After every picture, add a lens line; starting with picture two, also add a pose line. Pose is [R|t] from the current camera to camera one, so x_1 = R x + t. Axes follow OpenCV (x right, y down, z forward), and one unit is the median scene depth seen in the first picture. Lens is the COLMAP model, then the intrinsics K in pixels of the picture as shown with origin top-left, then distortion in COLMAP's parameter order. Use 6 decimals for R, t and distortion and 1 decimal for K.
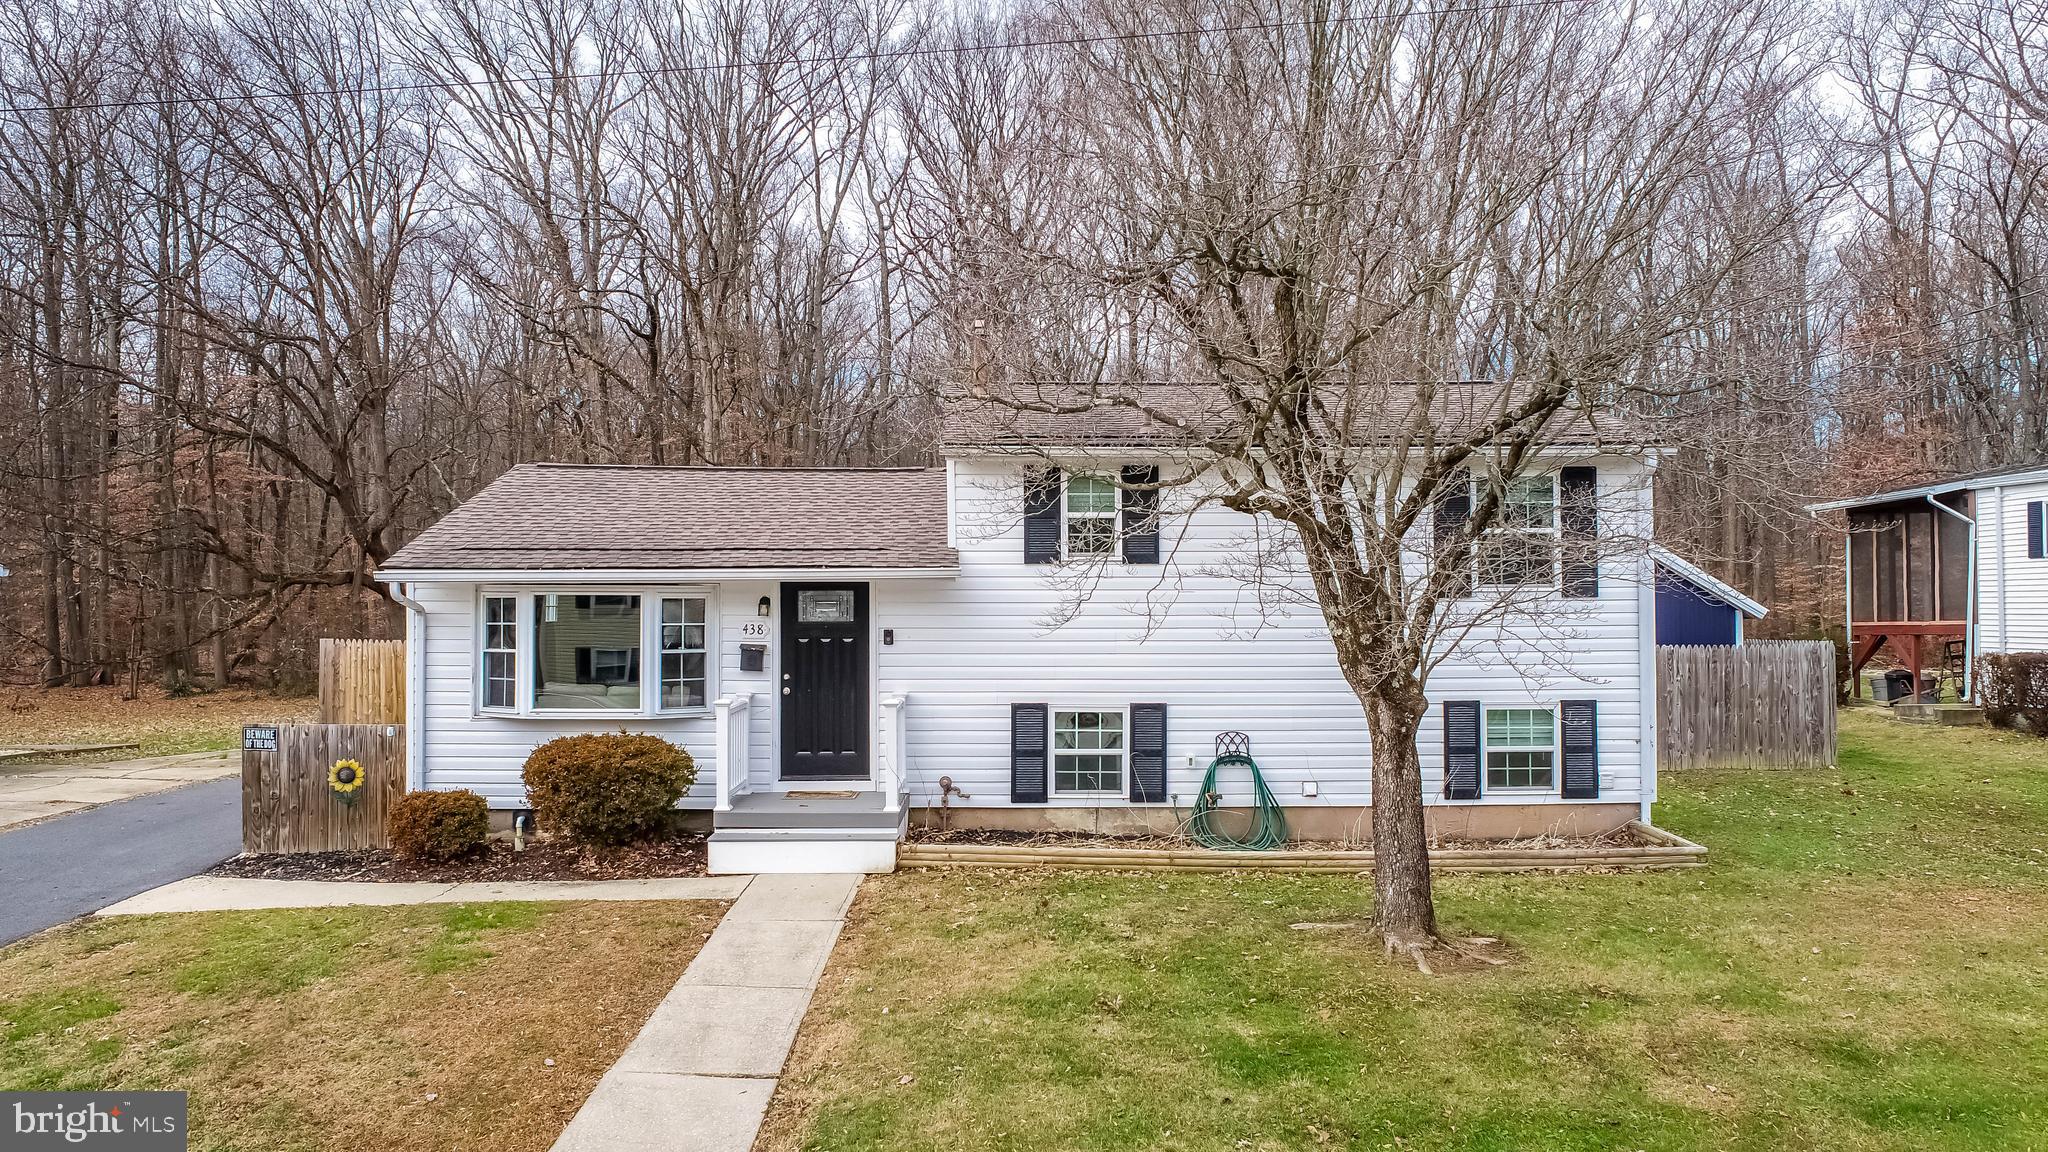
lens RADIAL K [[1388.9, 0, 1020.8], [0, 1388.9, 571.6], [0, 0, 1]] dist [-0.017615, 0.007698]
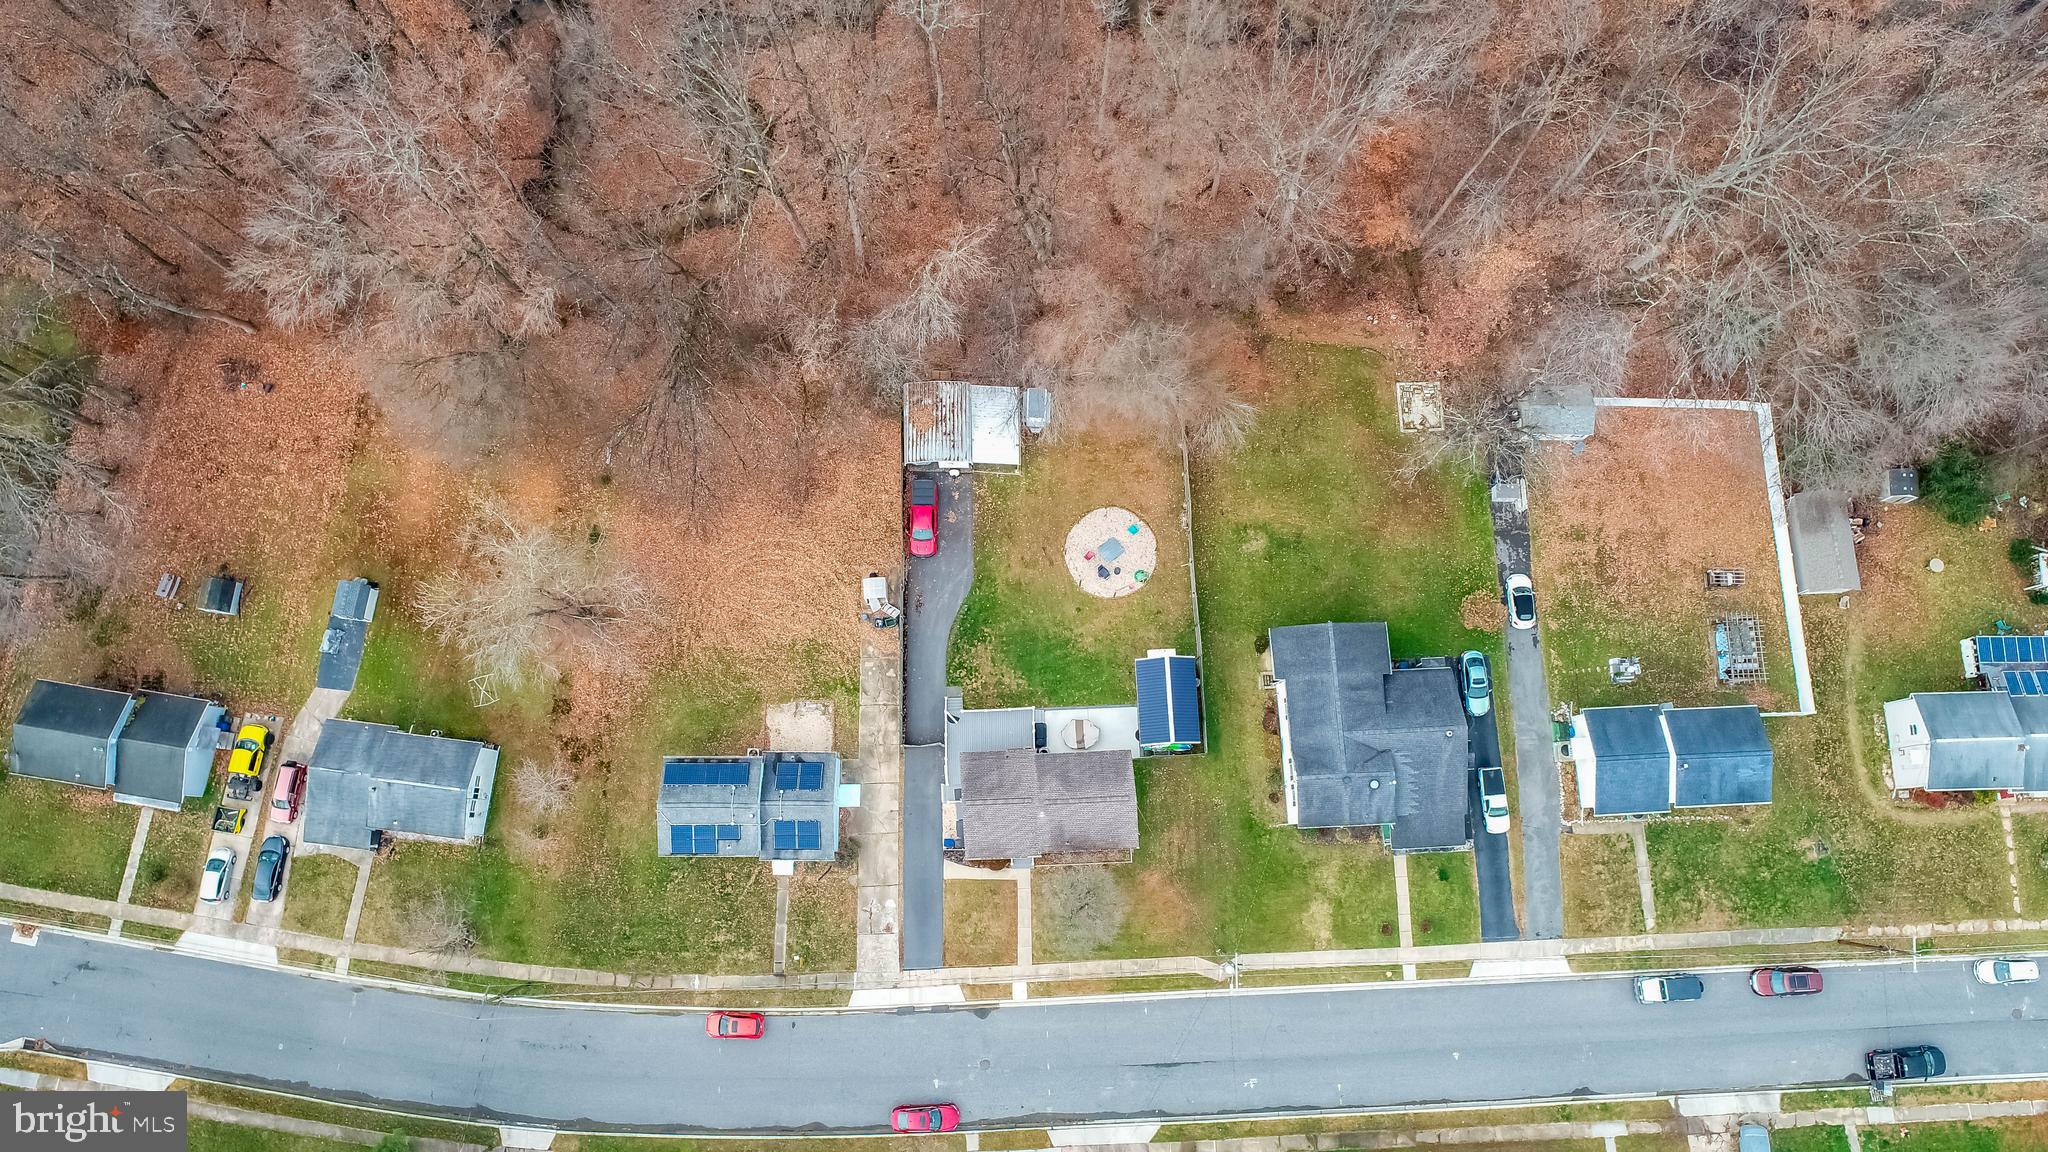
lens RADIAL K [[1388.9, 0, 1020.8], [0, 1388.9, 571.6], [0, 0, 1]] dist [-0.017615, 0.007698]
pose [[0.999719, -0.022345, 0.007944, -0.174783], [-0.003954, 0.173258, 0.984869, -7.498934], [-0.023384, -0.984623, 0.173121, 1.176158]]
